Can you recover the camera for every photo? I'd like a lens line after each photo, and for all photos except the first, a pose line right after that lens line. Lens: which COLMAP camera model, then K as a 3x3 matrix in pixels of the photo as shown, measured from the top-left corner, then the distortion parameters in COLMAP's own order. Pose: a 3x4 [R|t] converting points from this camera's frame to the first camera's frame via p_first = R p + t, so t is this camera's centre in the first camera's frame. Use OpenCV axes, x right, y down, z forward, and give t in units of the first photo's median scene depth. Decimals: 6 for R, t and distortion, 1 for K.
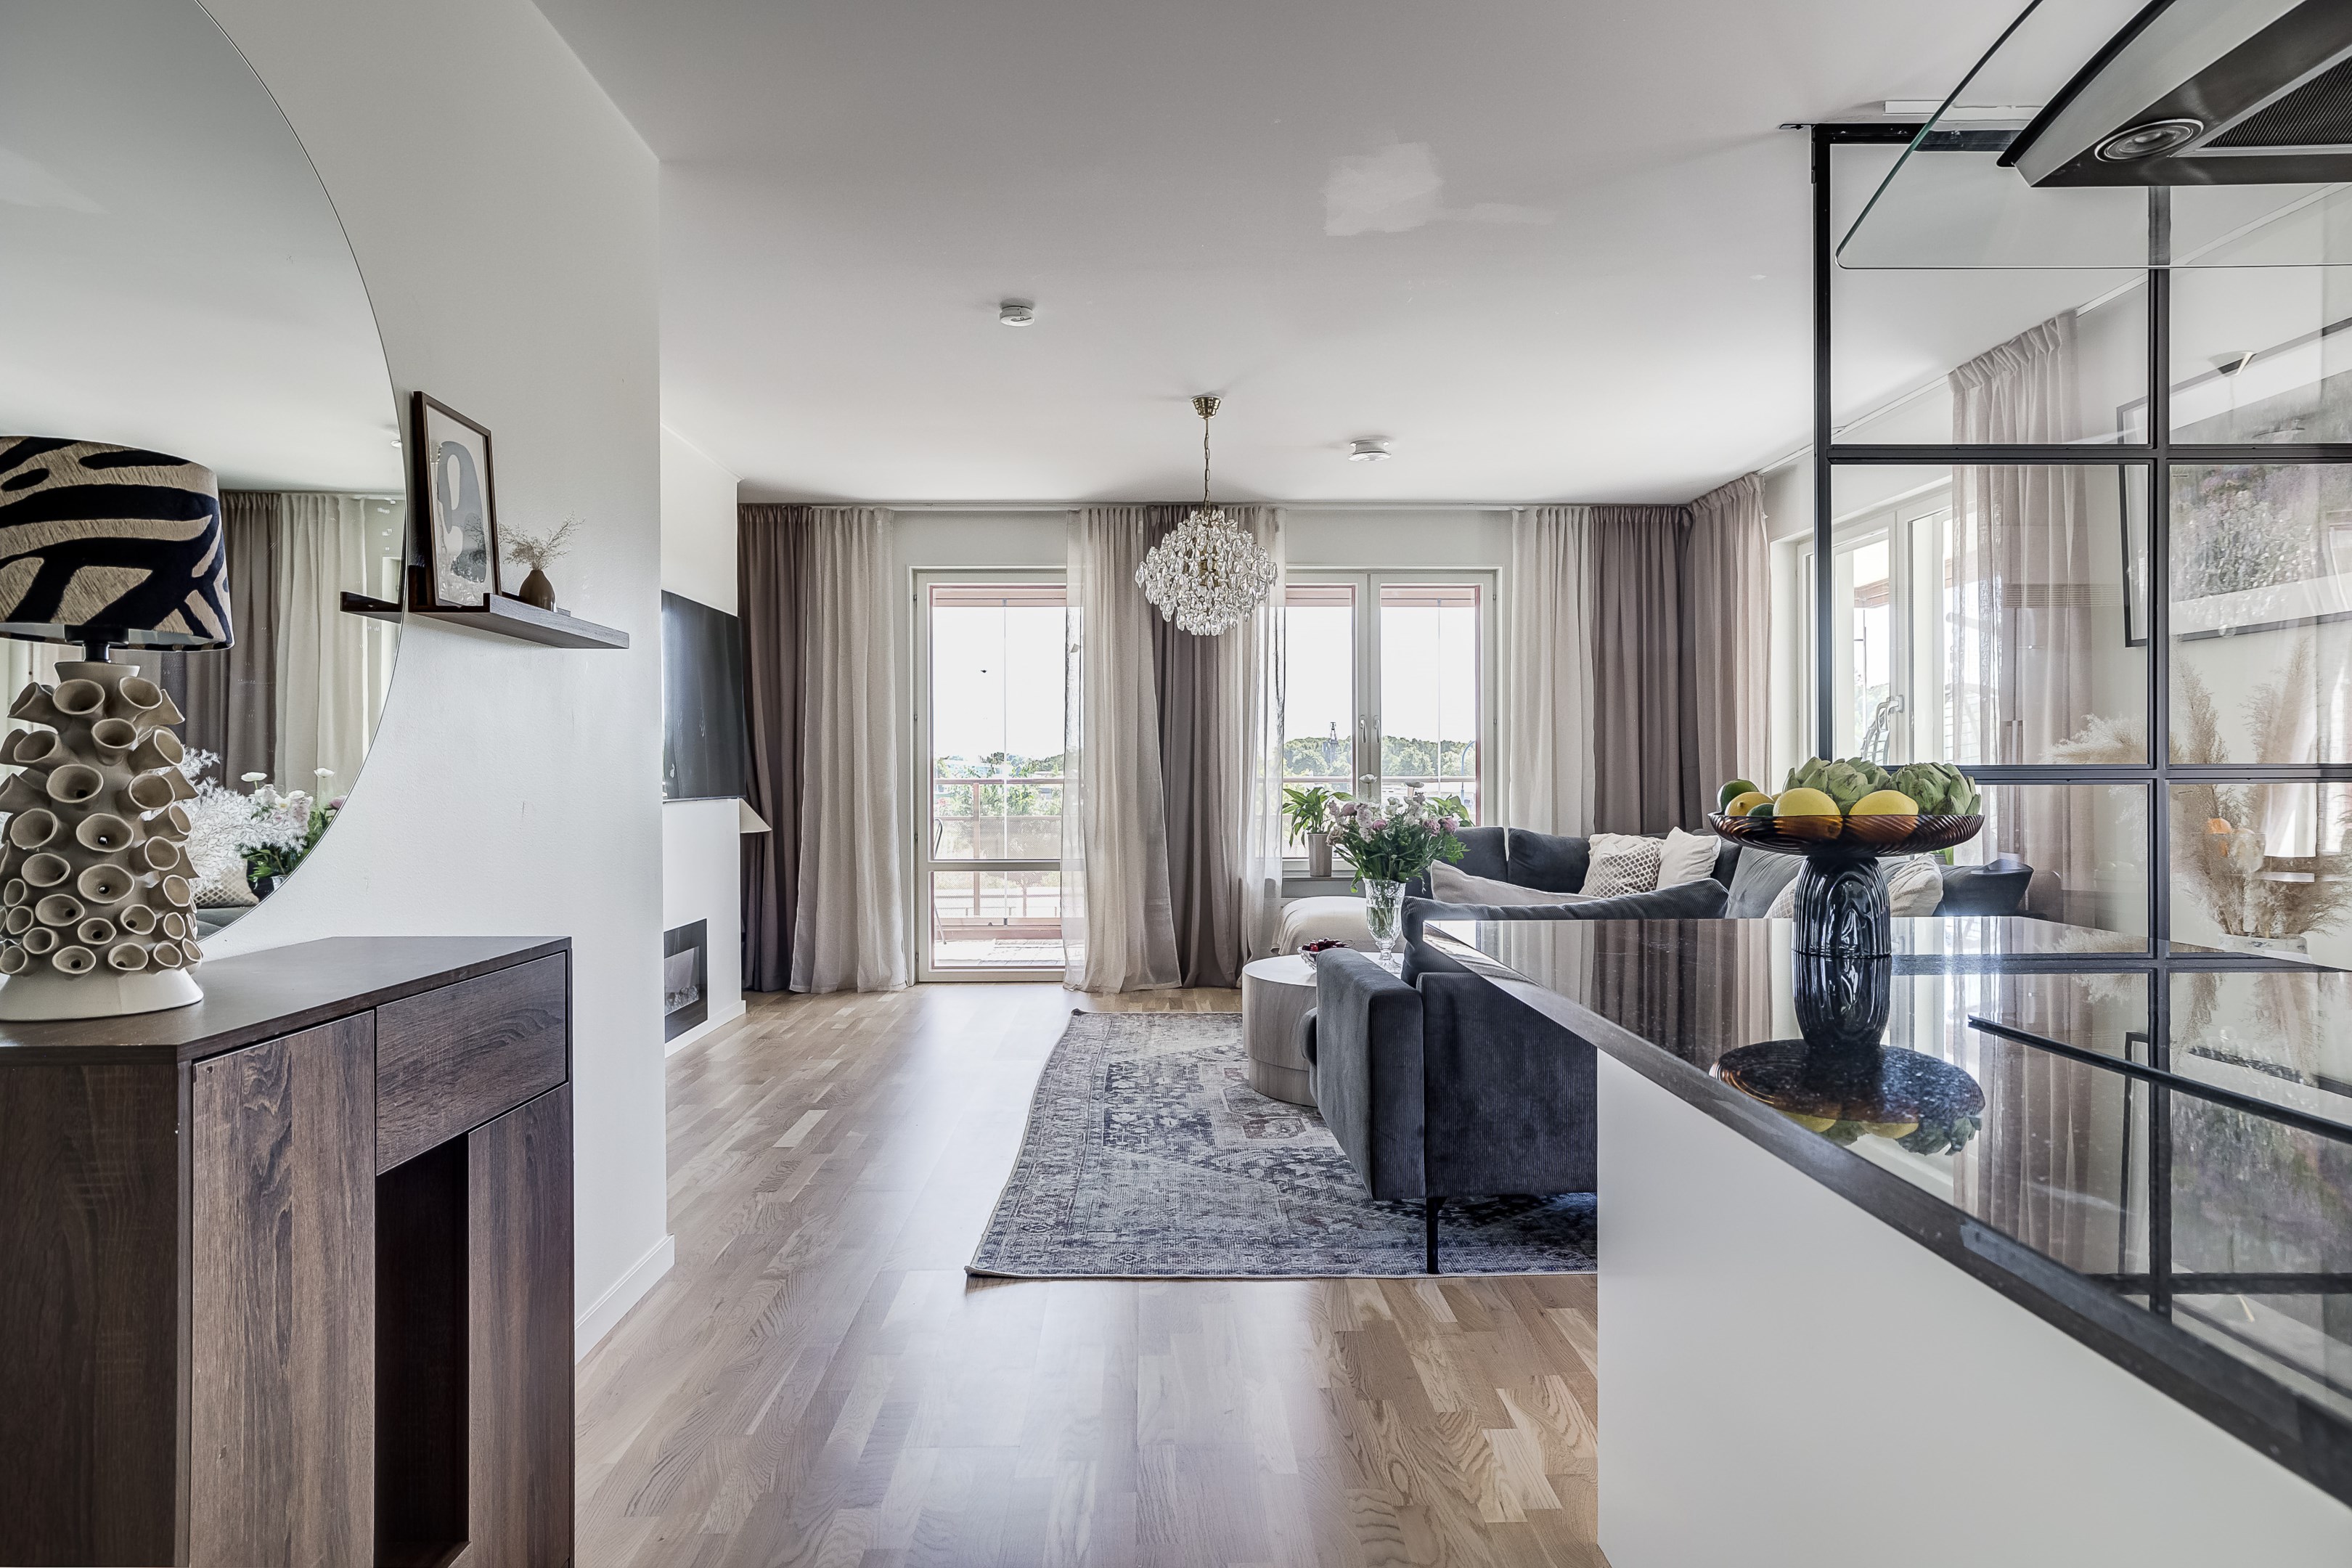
lens RADIAL K [[1399.7, 0, 1201.2], [0, 1399.7, 778.6], [0, 0, 1]] dist [-0.015949, 0.012312]
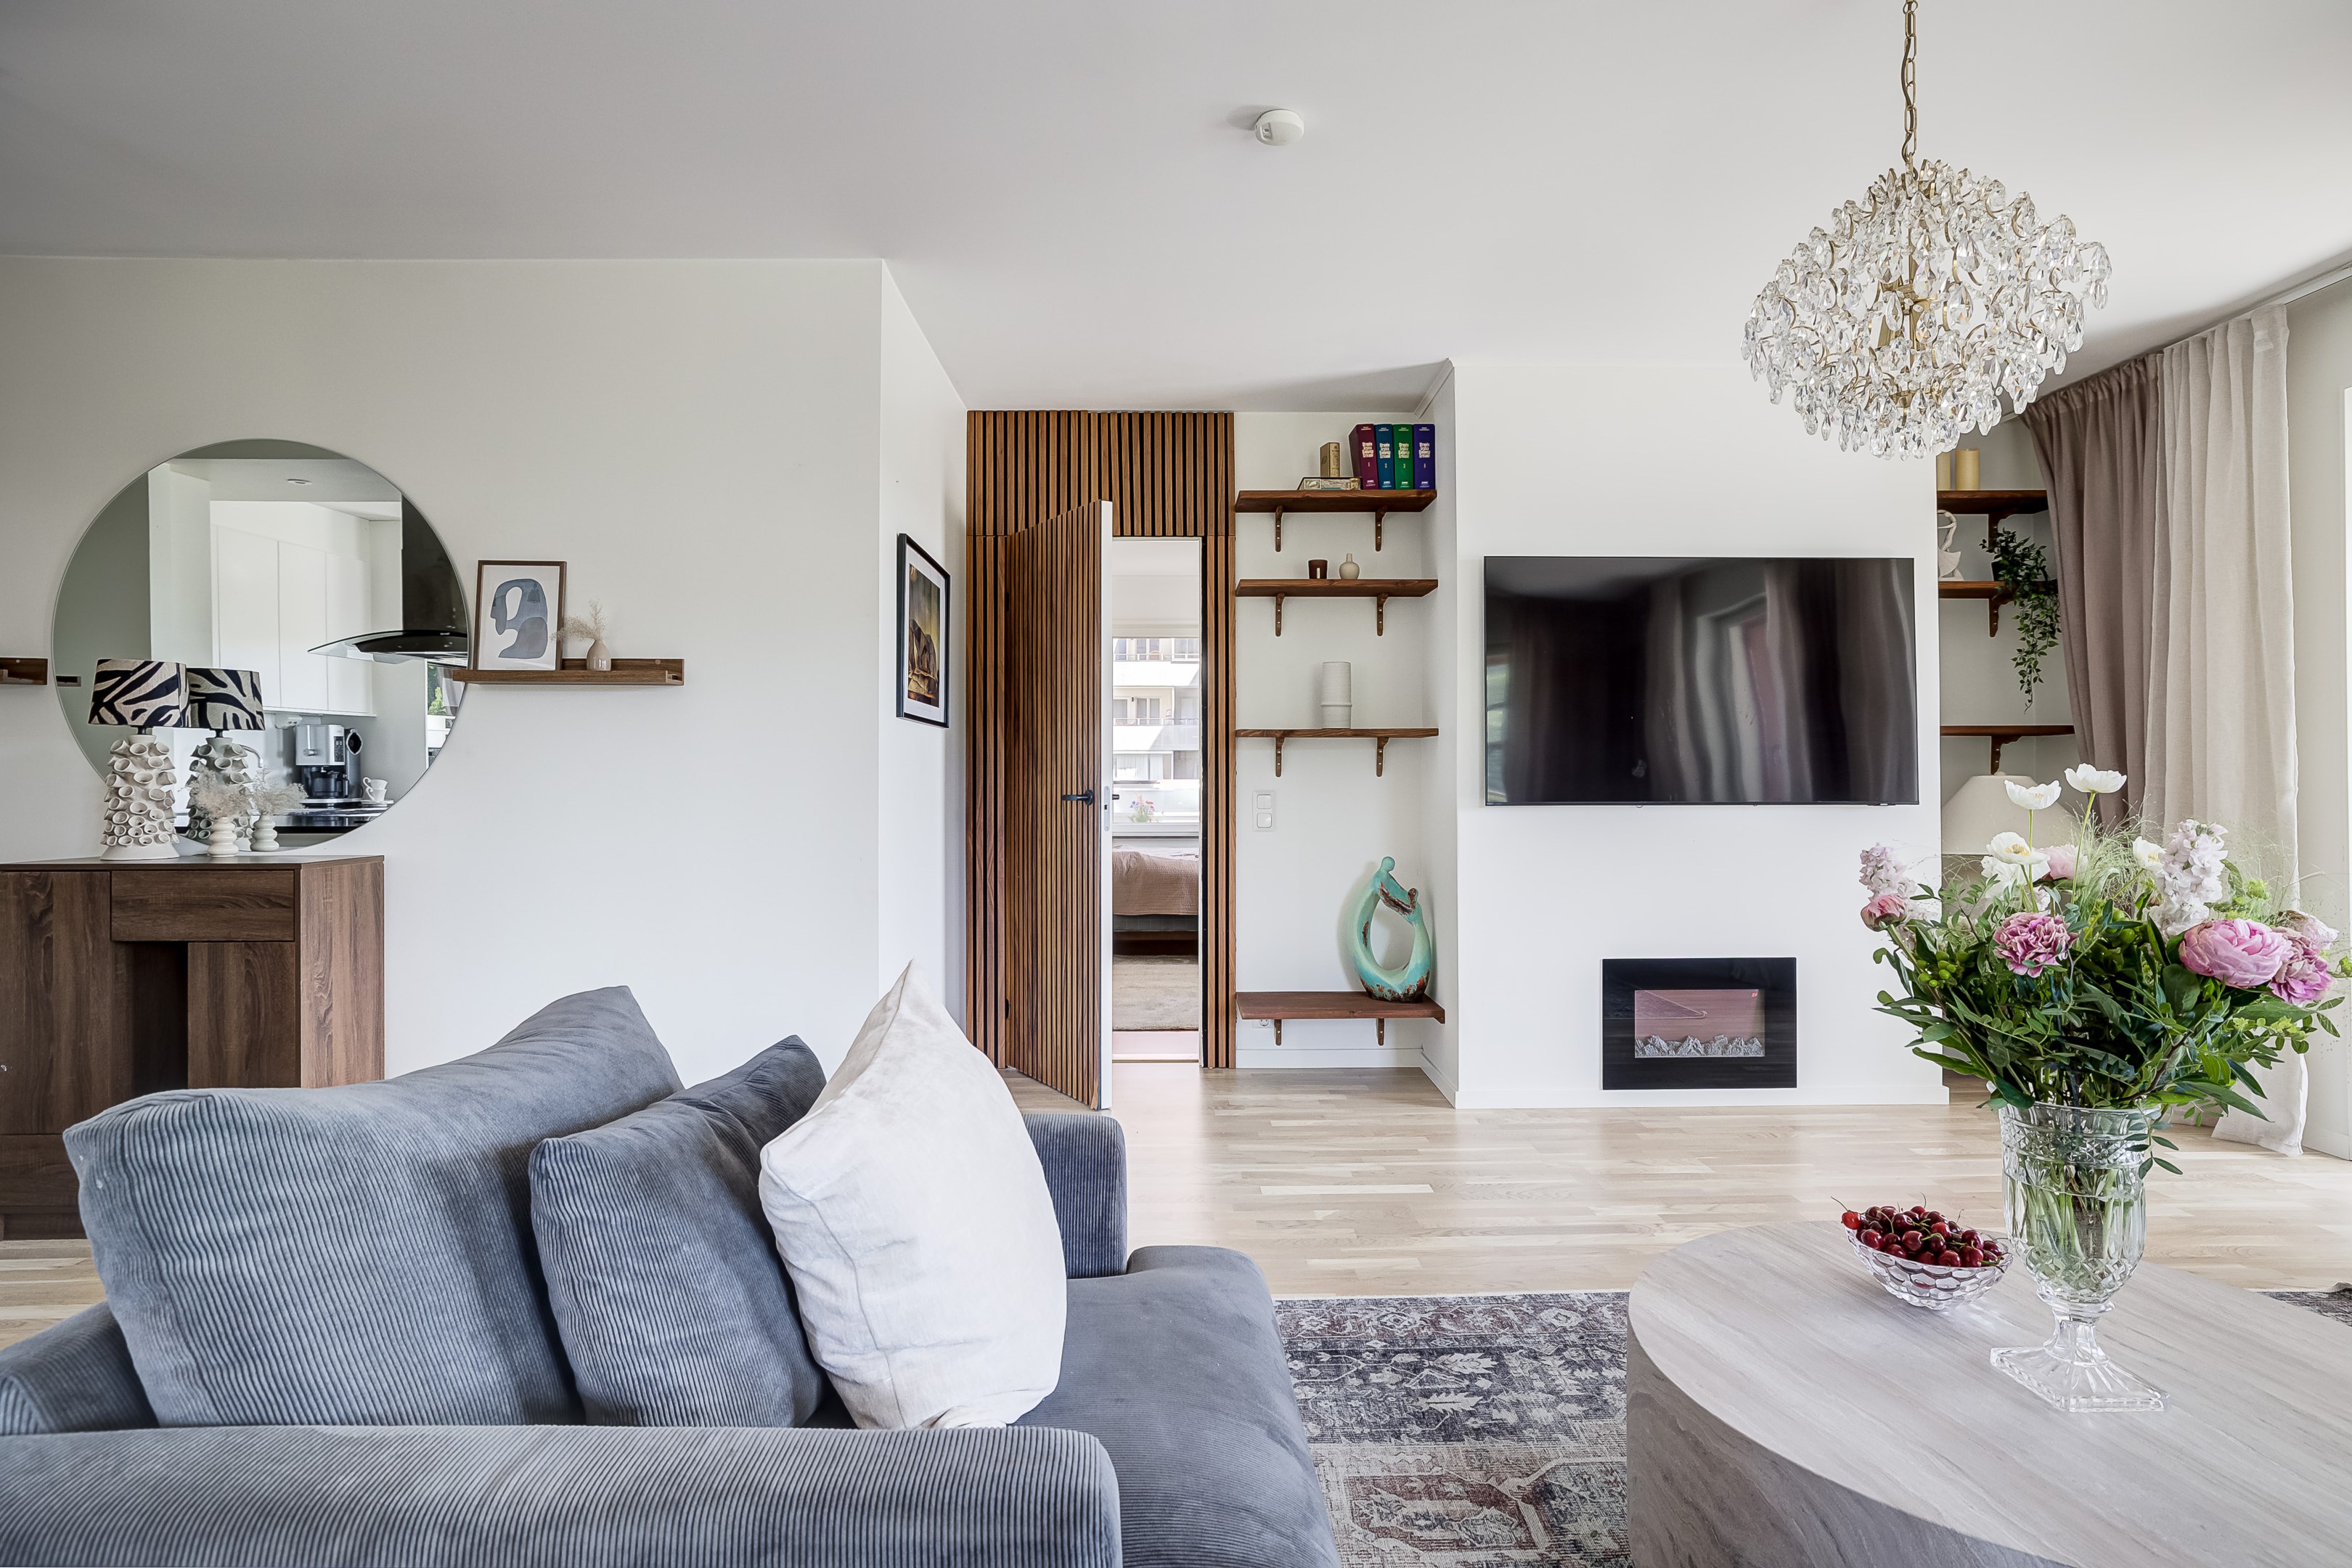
lens RADIAL K [[1250.5, 0, 1172.6], [0, 1250.5, 769.6], [0, 0, 1]] dist [-0.020504, 0.015031]
pose [[-0.027723, -0.006115, -0.999597, 0.310210], [-0.001046, 0.999981, -0.006088, 0.000059], [0.999615, 0.000876, -0.027728, 0.596281]]
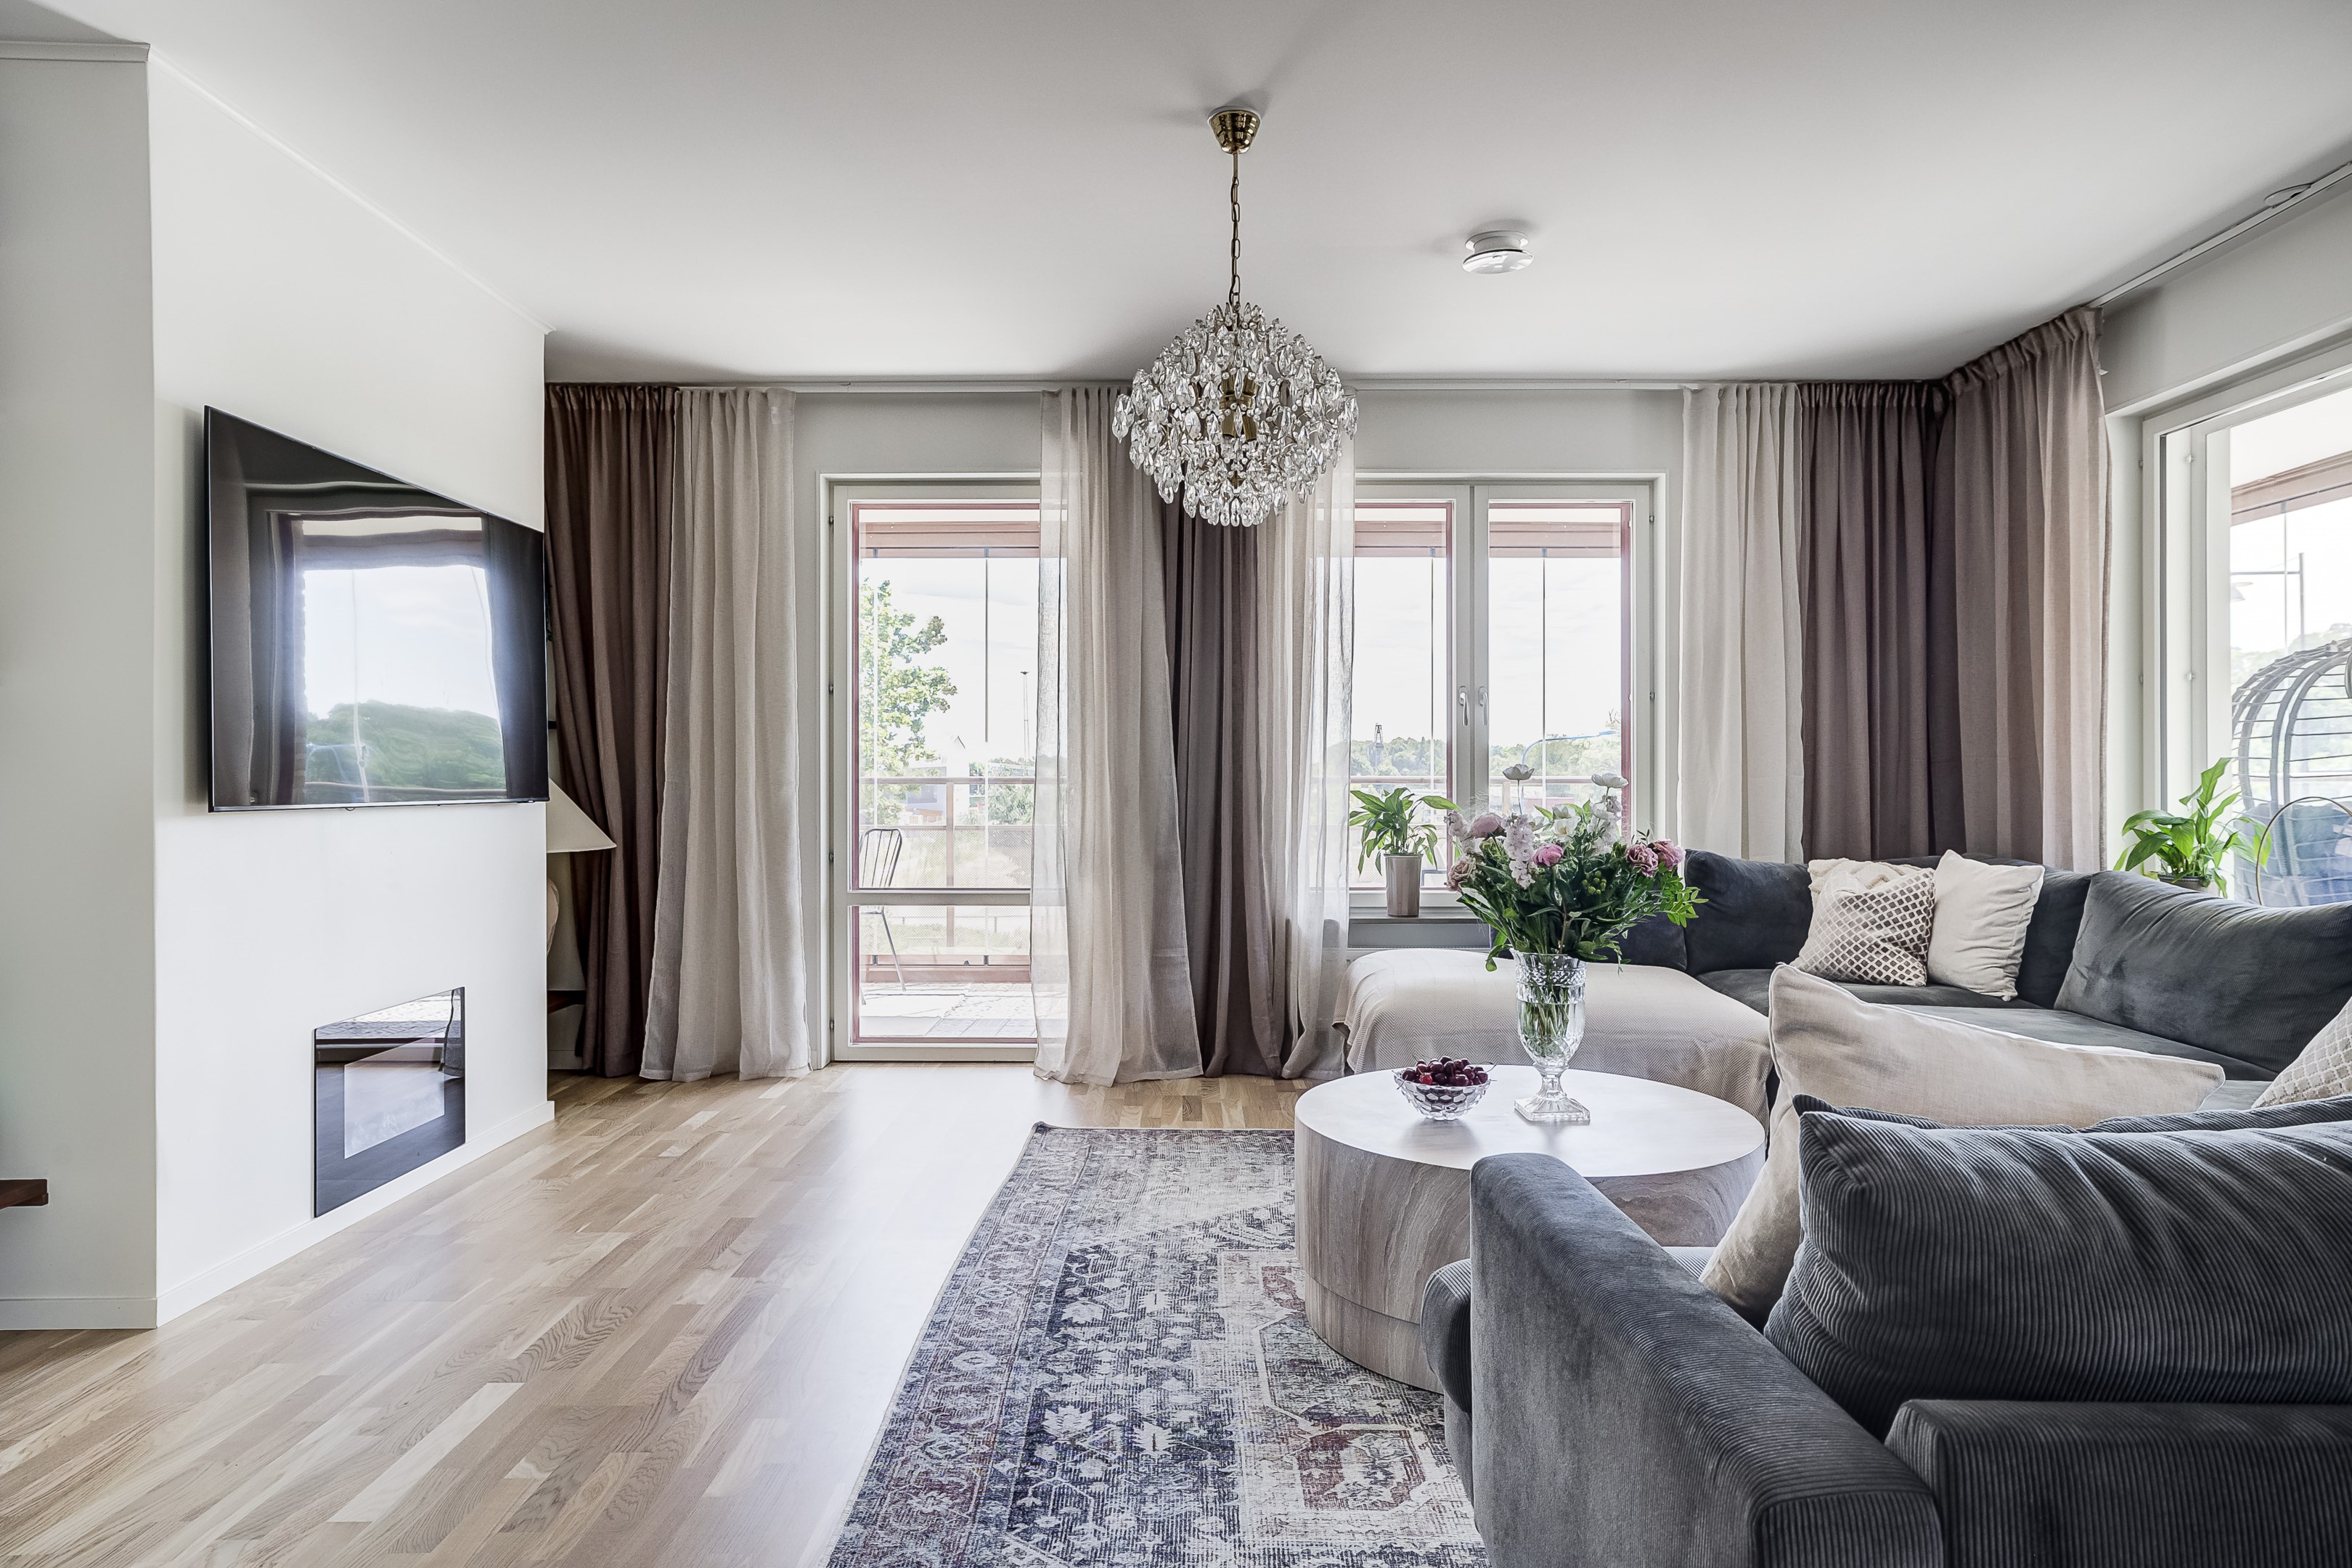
lens RADIAL K [[1399.7, 0, 1192.2], [0, 1399.7, 784.0], [0, 0, 1]] dist [-0.015949, 0.012312]
pose [[0.999289, 0.003181, -0.037561, 0.006579], [-0.003119, 0.999994, 0.001707, 0.003286], [0.037567, -0.001589, 0.999293, 0.323522]]
